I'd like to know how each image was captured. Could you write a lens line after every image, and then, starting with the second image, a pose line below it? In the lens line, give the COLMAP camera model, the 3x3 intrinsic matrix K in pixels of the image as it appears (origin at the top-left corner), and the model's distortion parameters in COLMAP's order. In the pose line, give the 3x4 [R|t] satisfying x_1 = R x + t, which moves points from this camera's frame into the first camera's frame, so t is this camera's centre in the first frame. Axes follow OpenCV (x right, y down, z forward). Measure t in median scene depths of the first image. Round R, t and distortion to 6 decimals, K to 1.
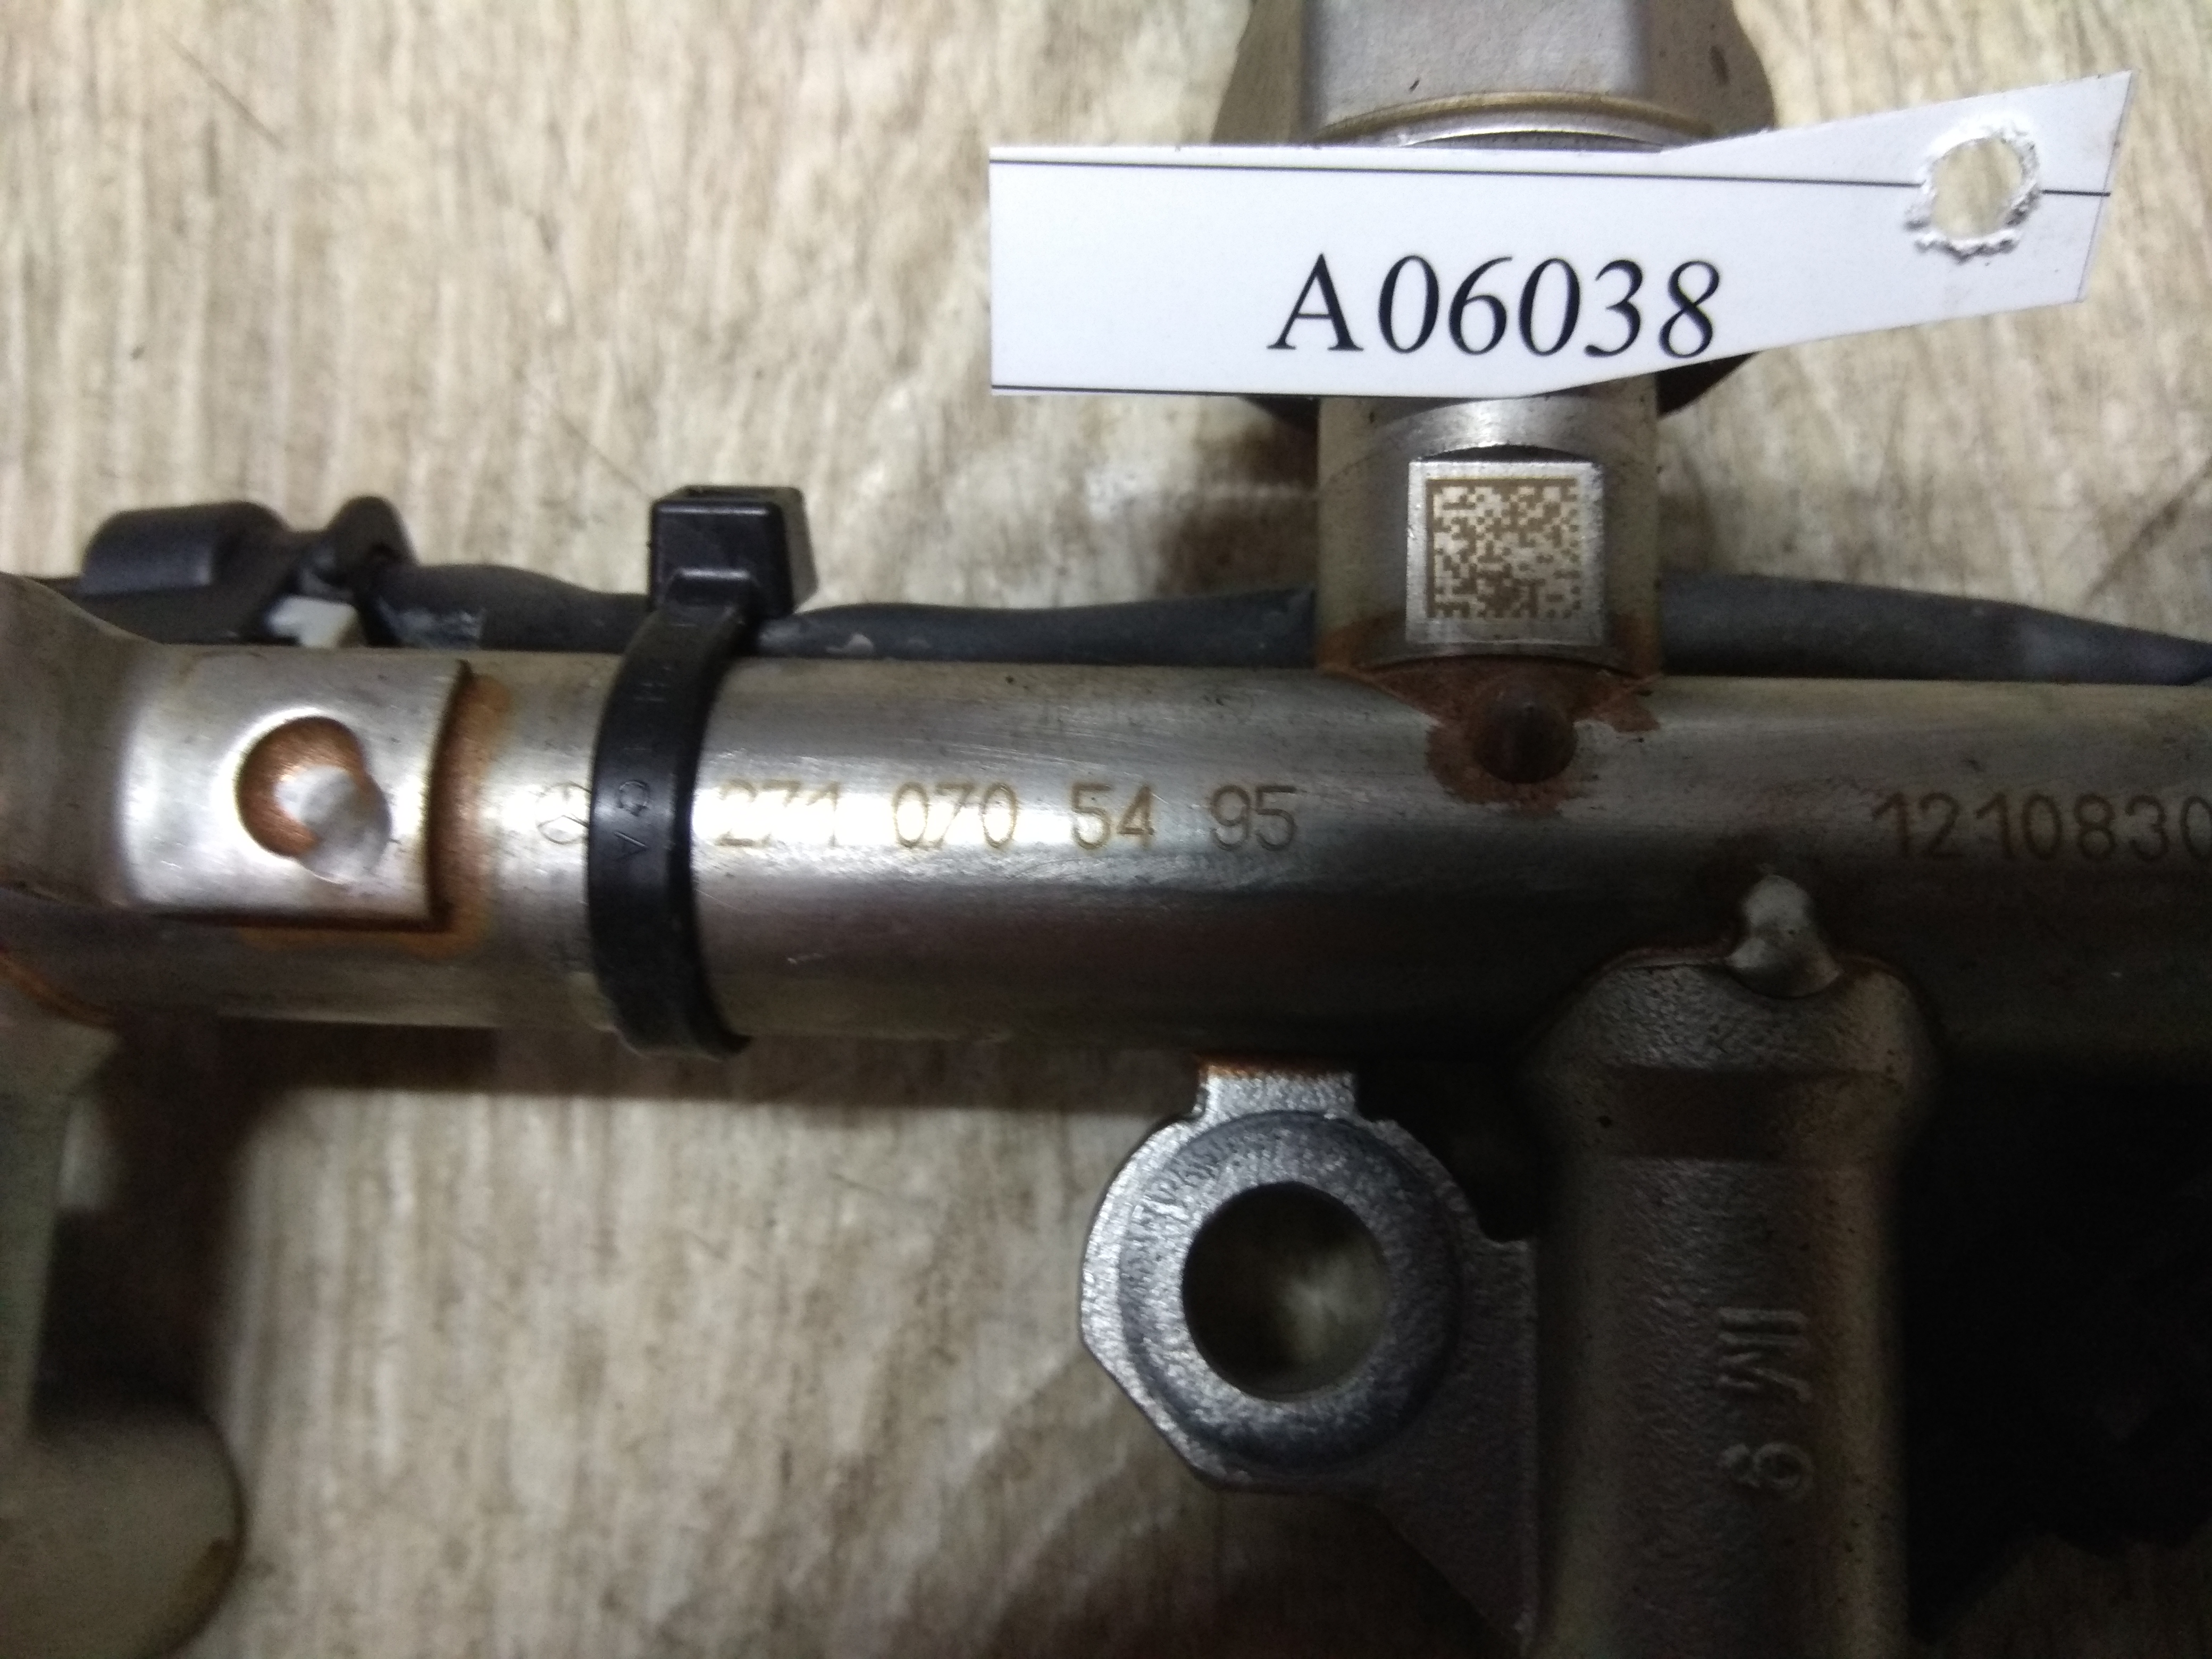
lens RADIAL K [[1731.9, 0, 1106.0], [0, 1731.9, 829.5], [0, 0, 1]] dist [0.088116, -0.223209]
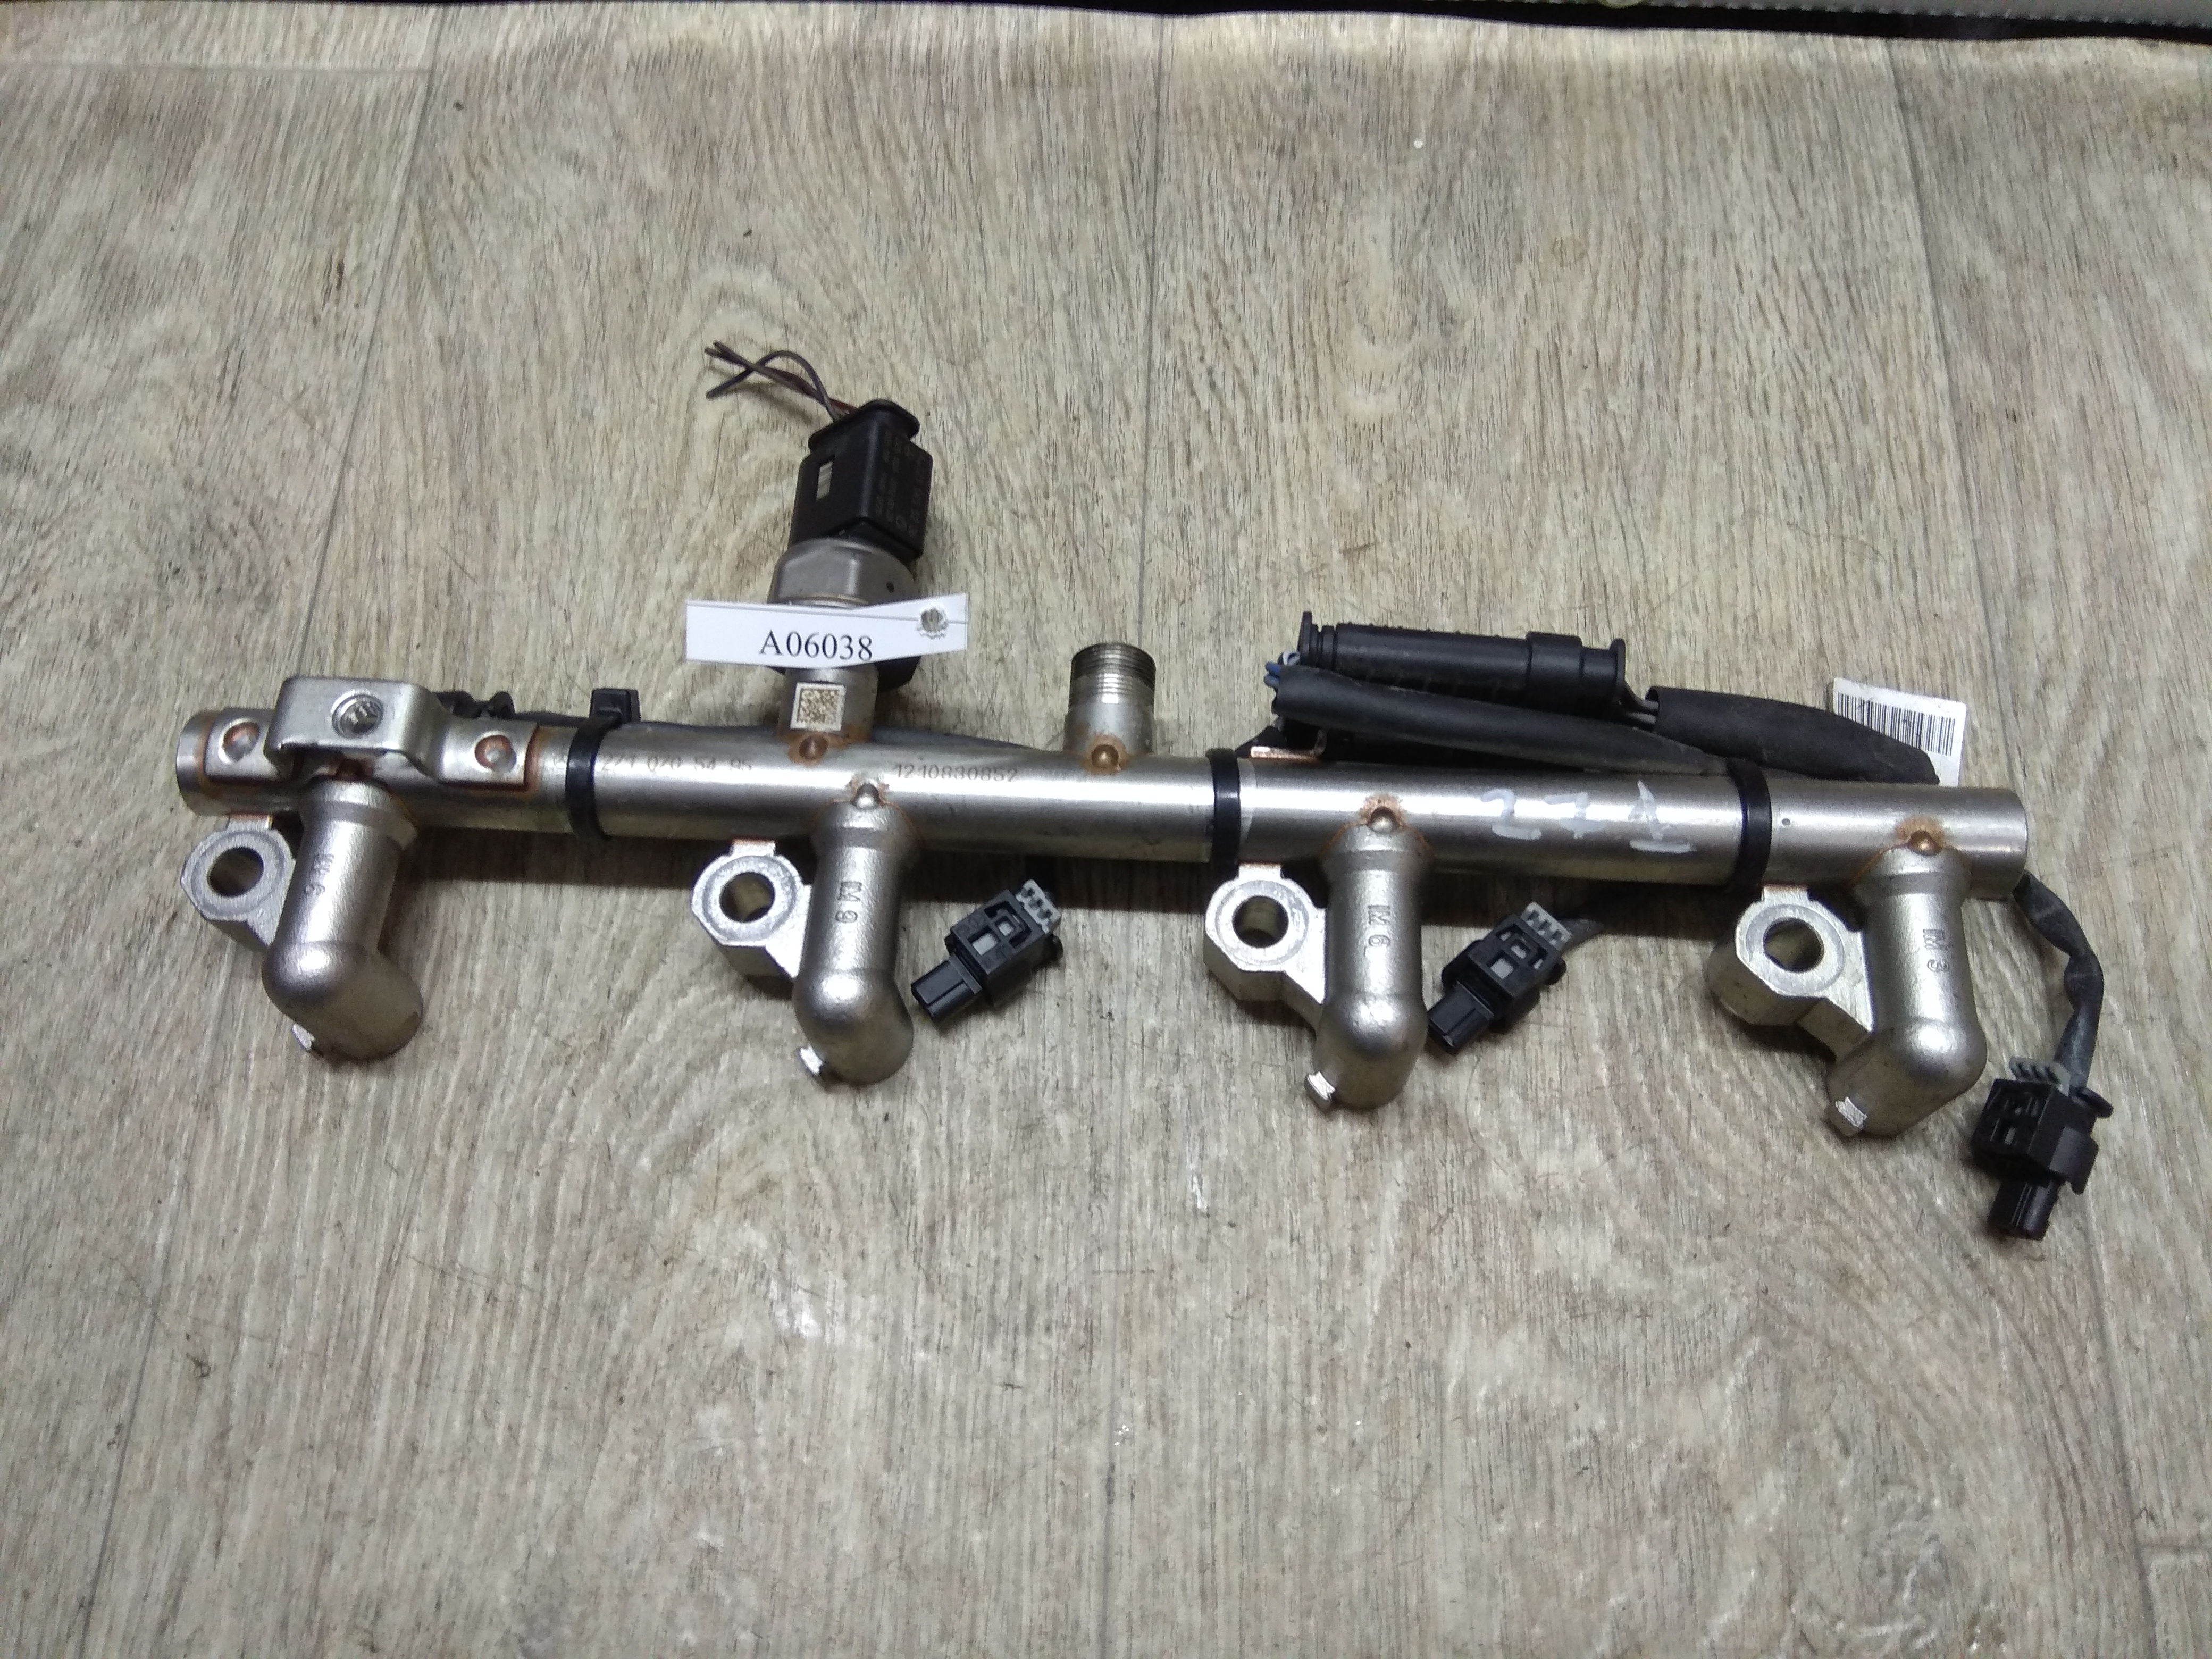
lens RADIAL K [[1653.1, 0, 1102.3], [0, 1653.1, 825.0], [0, 0, 1]] dist [0.110130, -0.191431]
pose [[0.998766, 0.035155, 0.035078, 0.537923], [-0.027069, 0.977550, -0.208956, 0.616187], [-0.041636, 0.207749, 0.977296, -1.860982]]
